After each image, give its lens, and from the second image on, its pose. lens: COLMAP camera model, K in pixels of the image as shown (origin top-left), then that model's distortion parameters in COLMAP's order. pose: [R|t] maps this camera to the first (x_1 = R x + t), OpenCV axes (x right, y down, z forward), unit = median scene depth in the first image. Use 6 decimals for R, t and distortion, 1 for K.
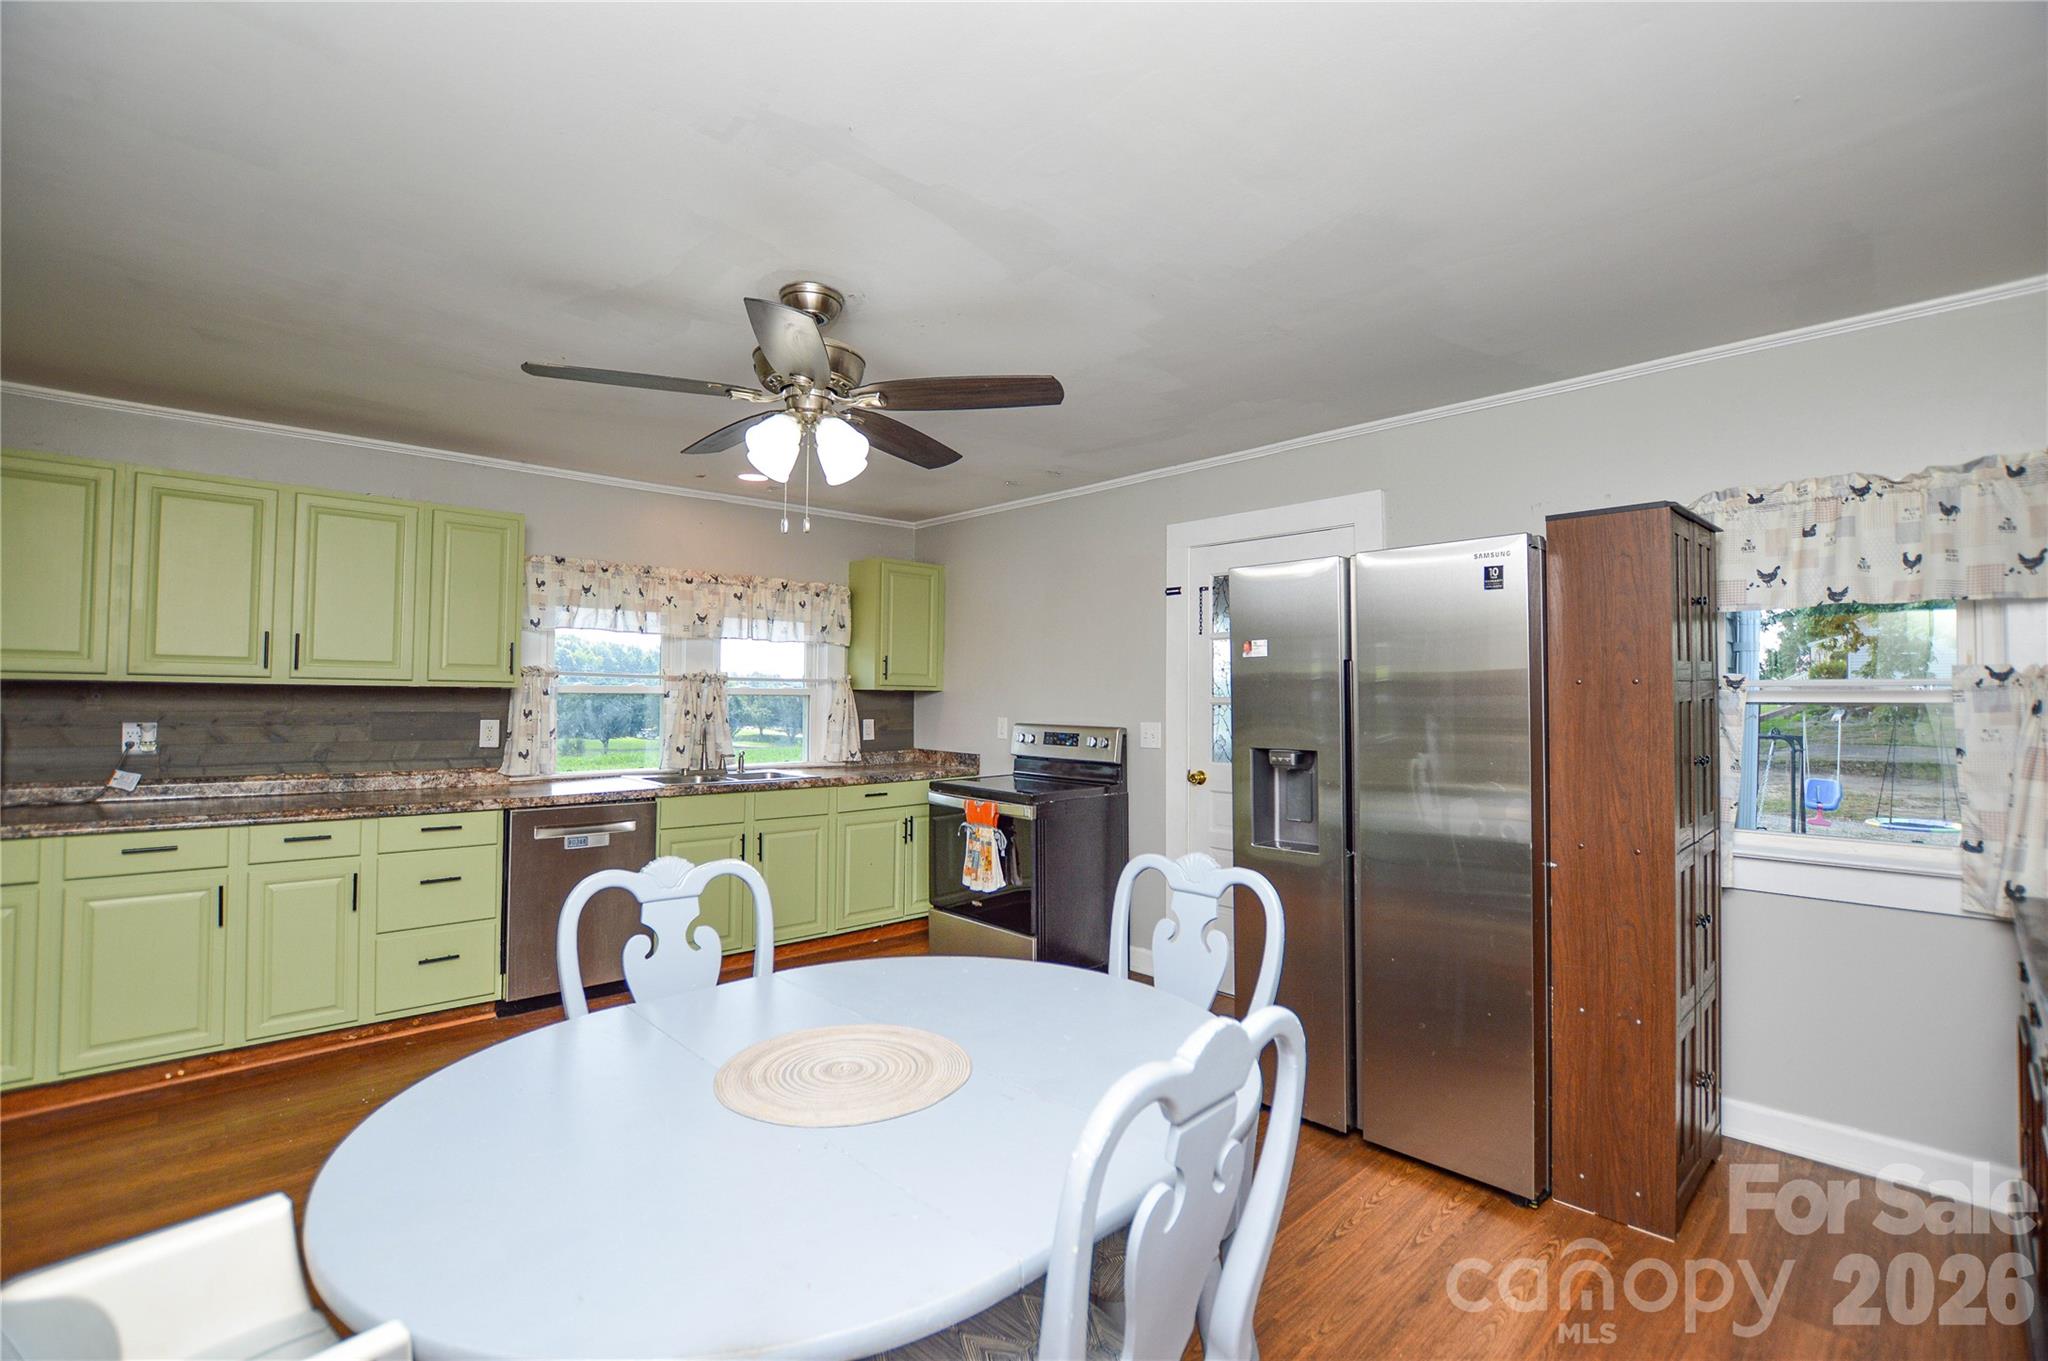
lens RADIAL K [[911.5, 0, 1021.6], [0, 911.5, 678.3], [0, 0, 1]] dist [-0.028516, 0.000673]
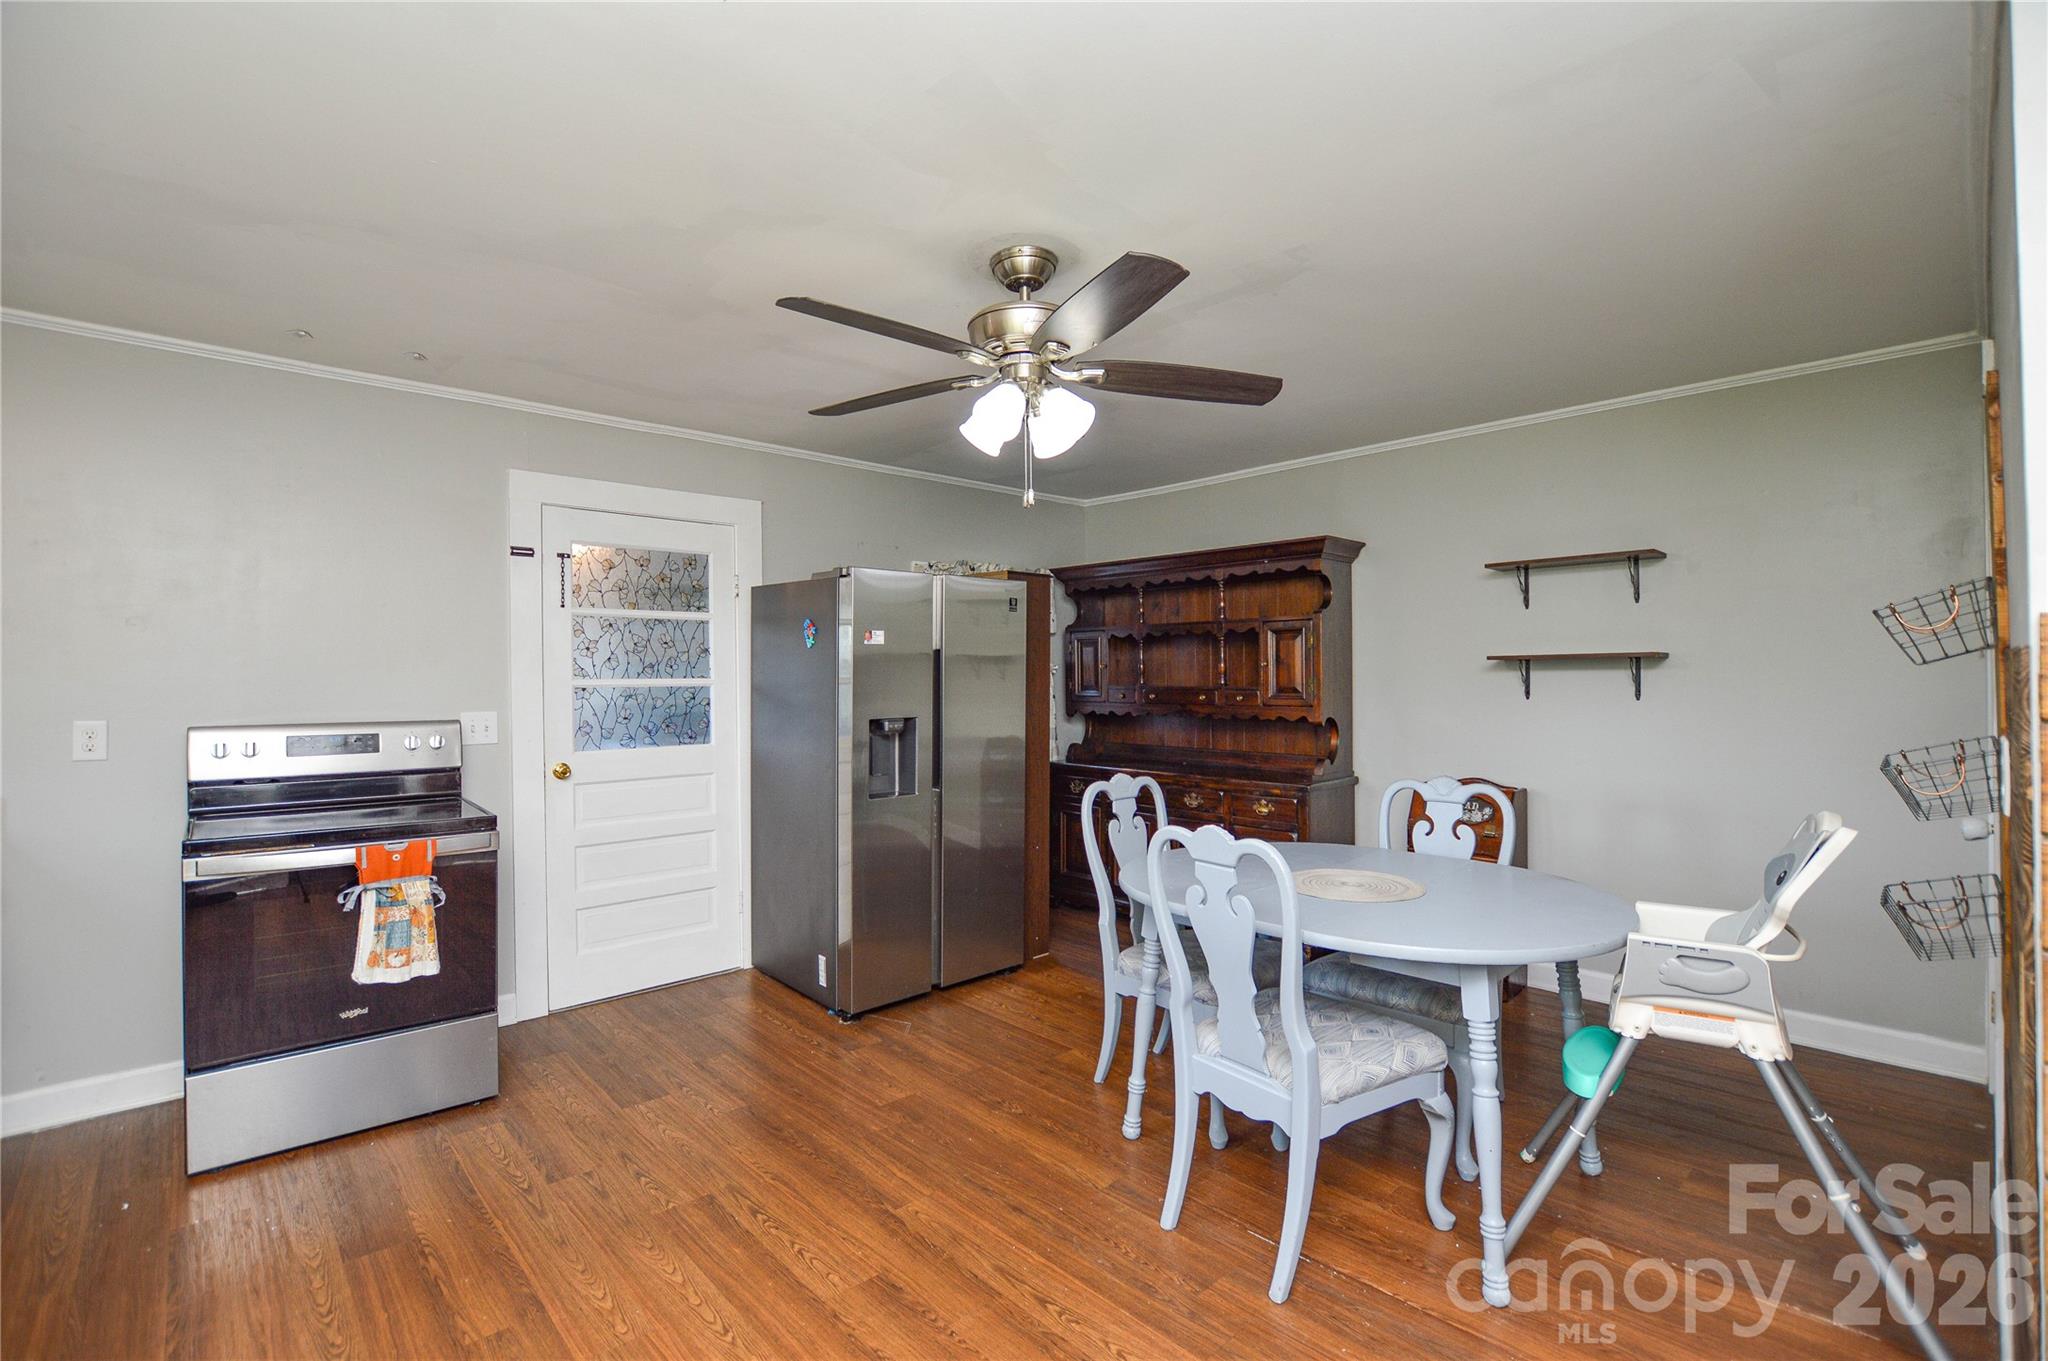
lens RADIAL K [[911.5, 0, 1021.6], [0, 911.5, 678.3], [0, 0, 1]] dist [-0.028516, 0.000673]
pose [[0.004474, -0.004453, 0.999980, -0.668450], [-0.014947, 0.999878, 0.004519, 0.009253], [-0.999878, -0.014967, 0.004407, 0.556300]]
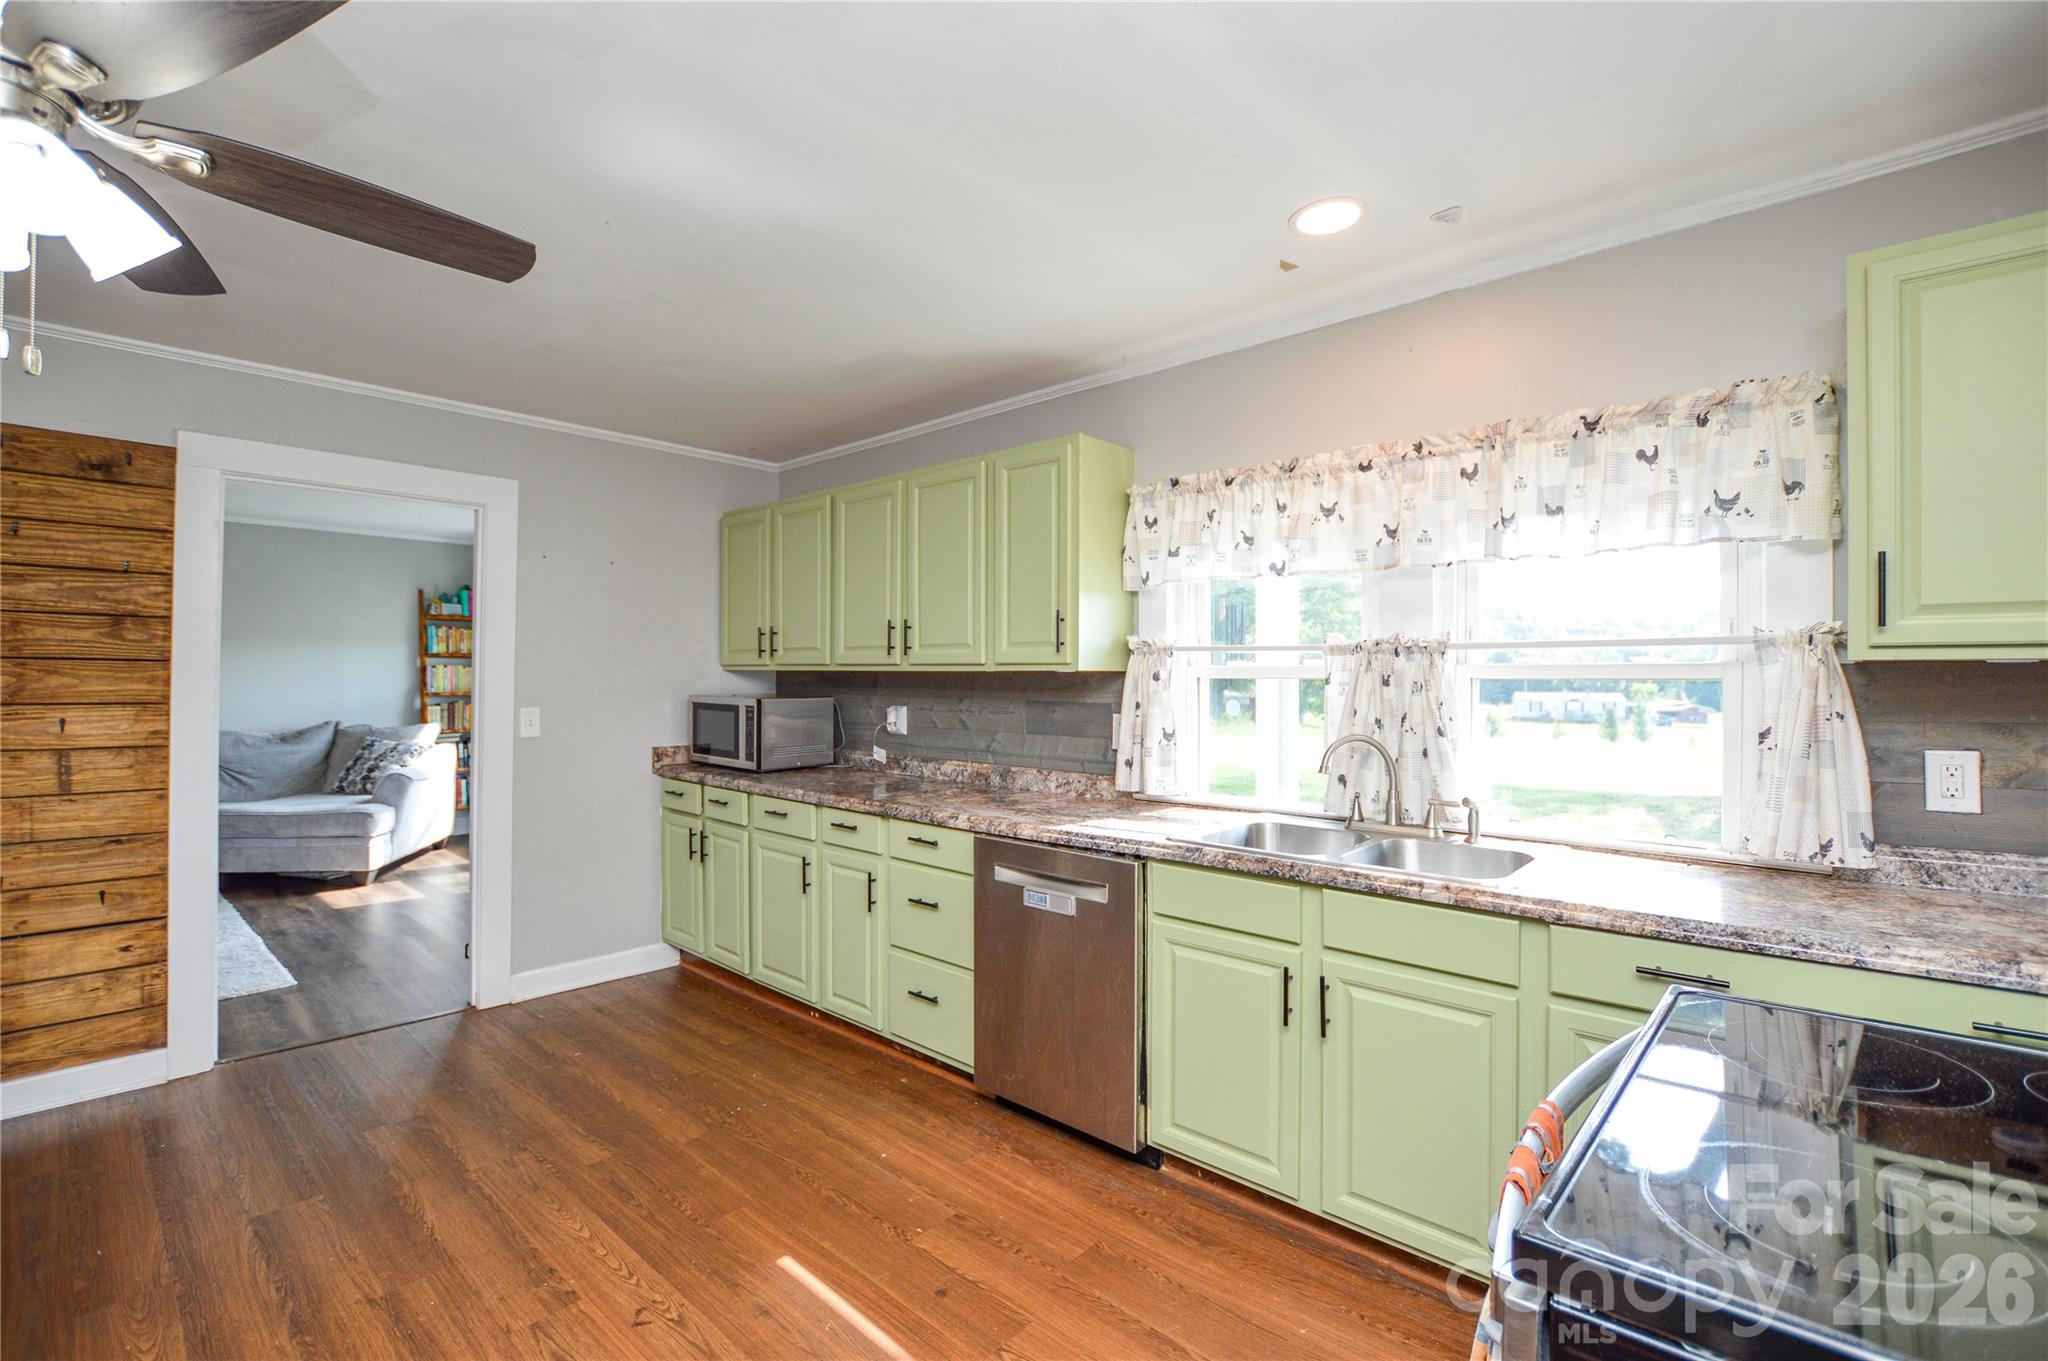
lens RADIAL K [[911.5, 0, 1021.6], [0, 911.5, 678.3], [0, 0, 1]] dist [-0.028516, 0.000673]
pose [[0.075520, -0.007929, -0.997113, 0.168407], [0.018824, 0.999802, -0.006524, 0.019193], [0.996967, -0.018277, 0.075654, 0.852524]]
